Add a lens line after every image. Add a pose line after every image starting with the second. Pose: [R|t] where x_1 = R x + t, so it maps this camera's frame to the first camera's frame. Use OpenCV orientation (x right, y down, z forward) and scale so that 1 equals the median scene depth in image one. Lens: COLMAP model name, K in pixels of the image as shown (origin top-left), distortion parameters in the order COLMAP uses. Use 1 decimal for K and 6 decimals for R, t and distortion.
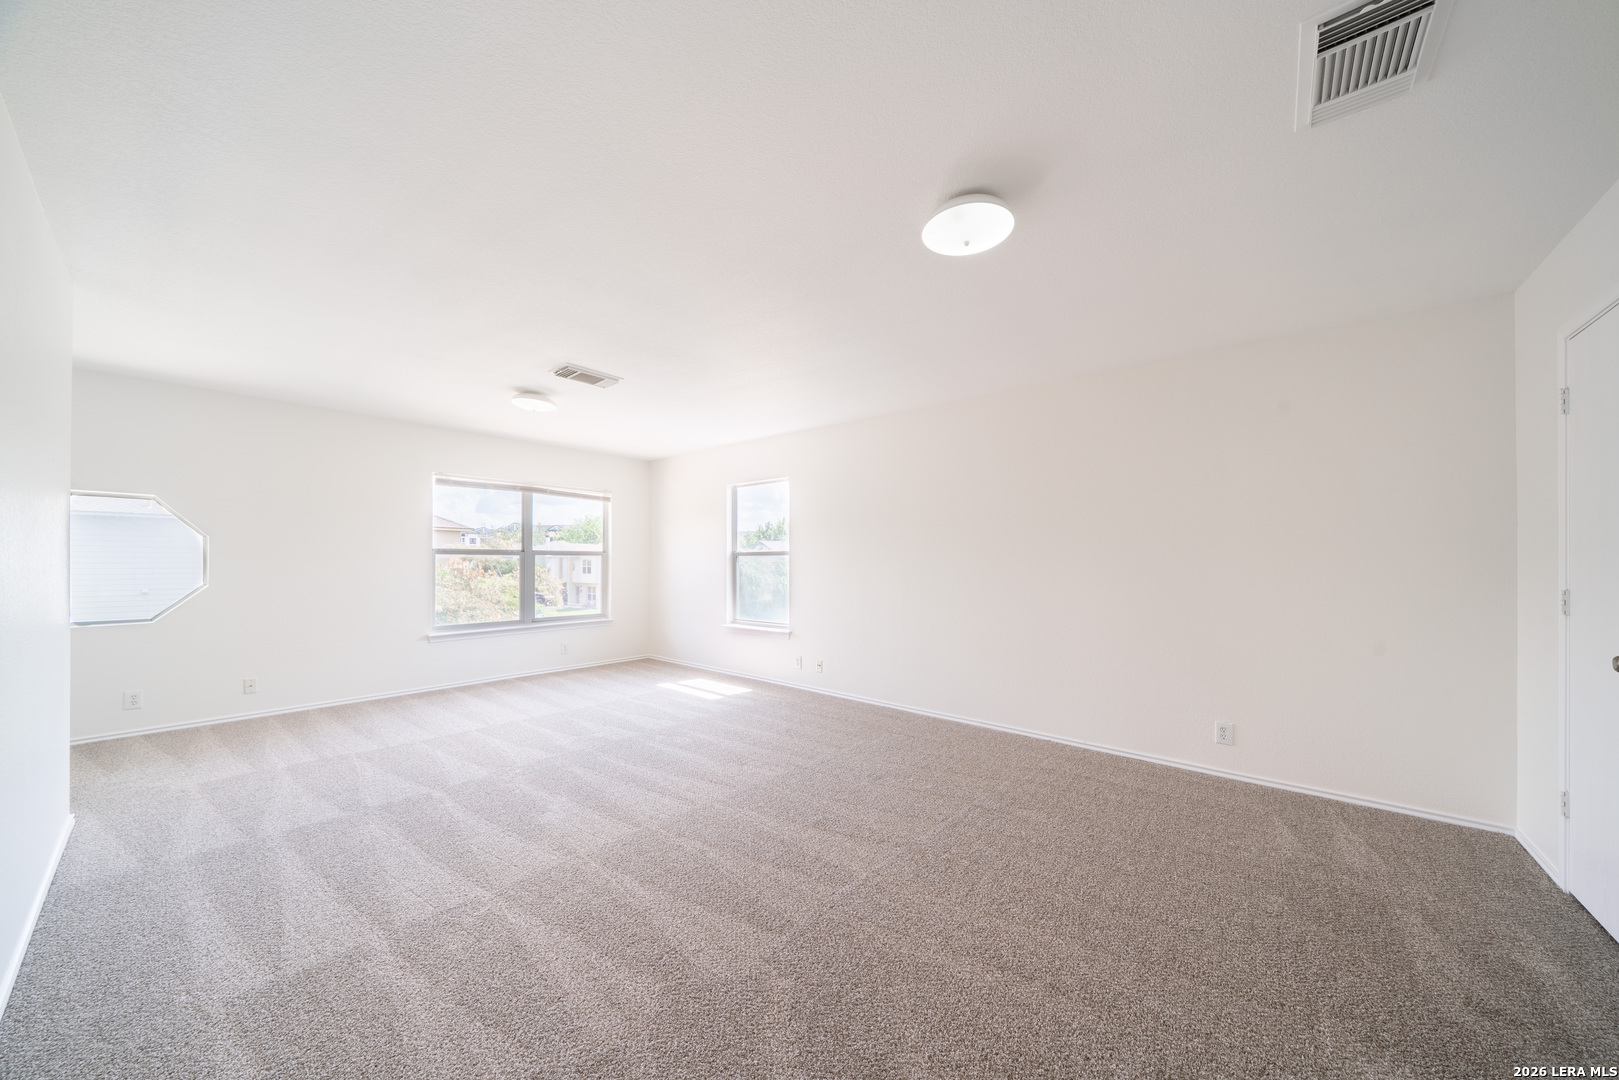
lens RADIAL K [[551.0, 0, 803.3], [0, 551.0, 558.5], [0, 0, 1]] dist [-0.000001, 0.000019]
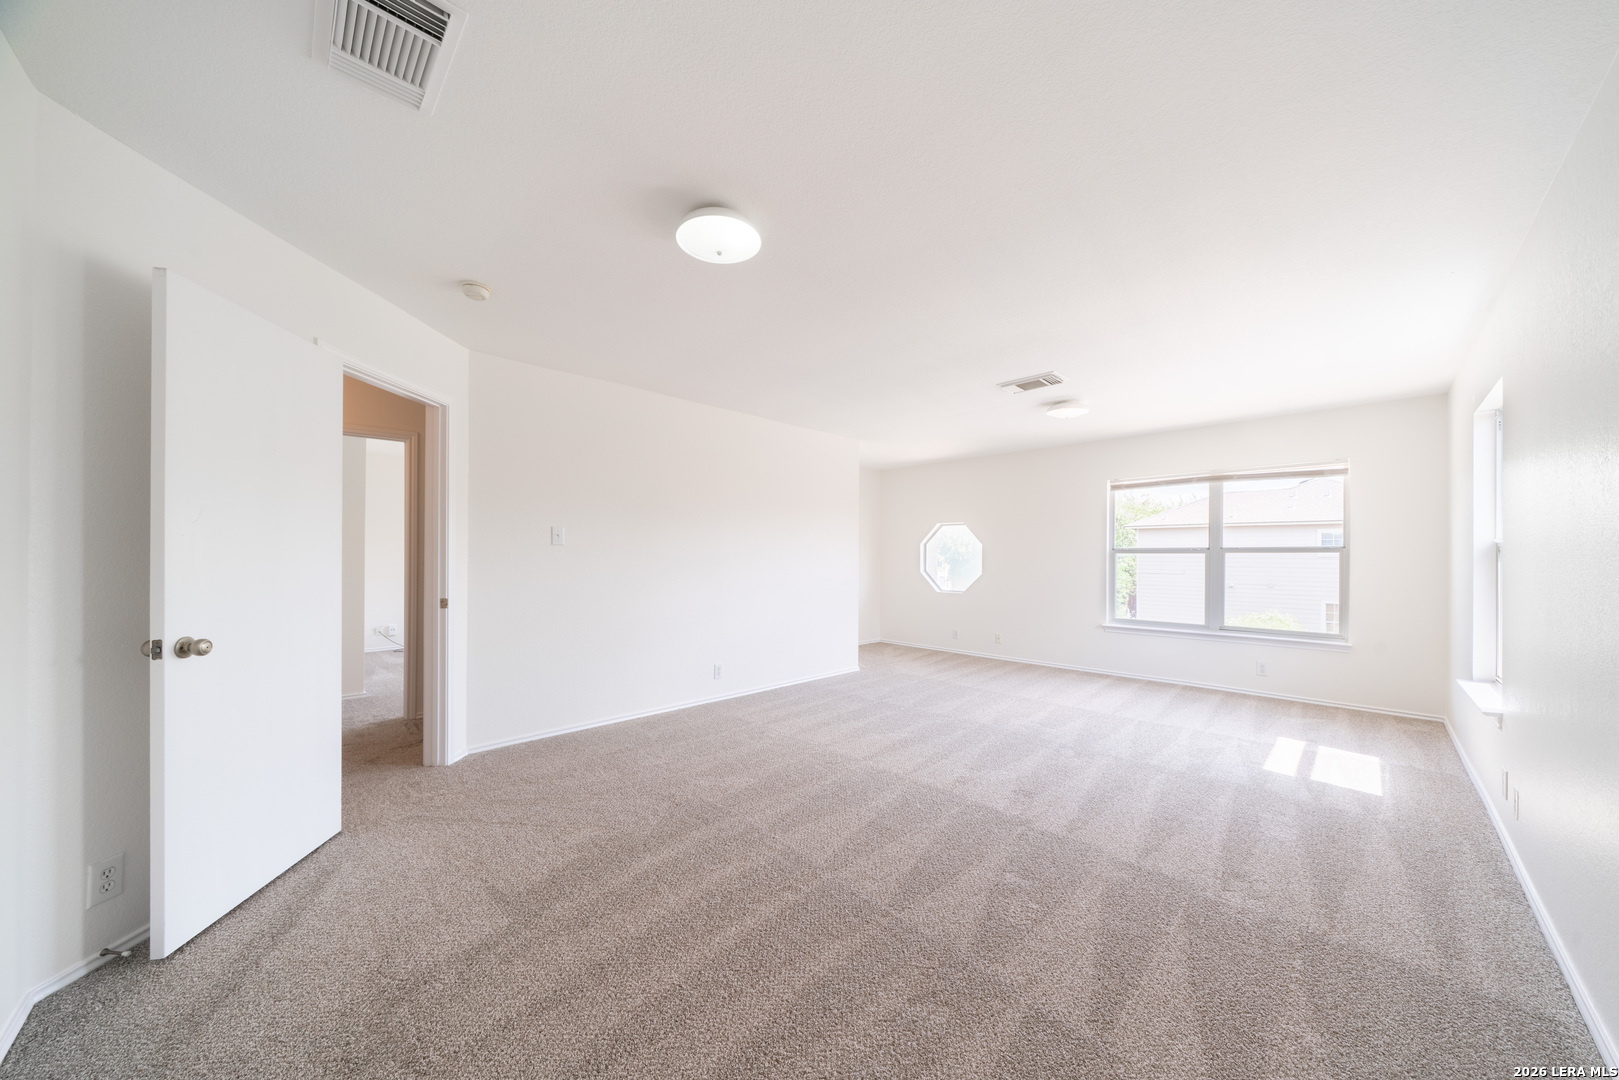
lens RADIAL K [[551.0, 0, 803.3], [0, 551.0, 558.5], [0, 0, 1]] dist [-0.000001, 0.000019]
pose [[-0.083702, -0.000259, -0.996491, 0.497576], [-0.000267, 1.000000, -0.000237, 0.003503], [0.996491, 0.000246, -0.083702, 0.467347]]
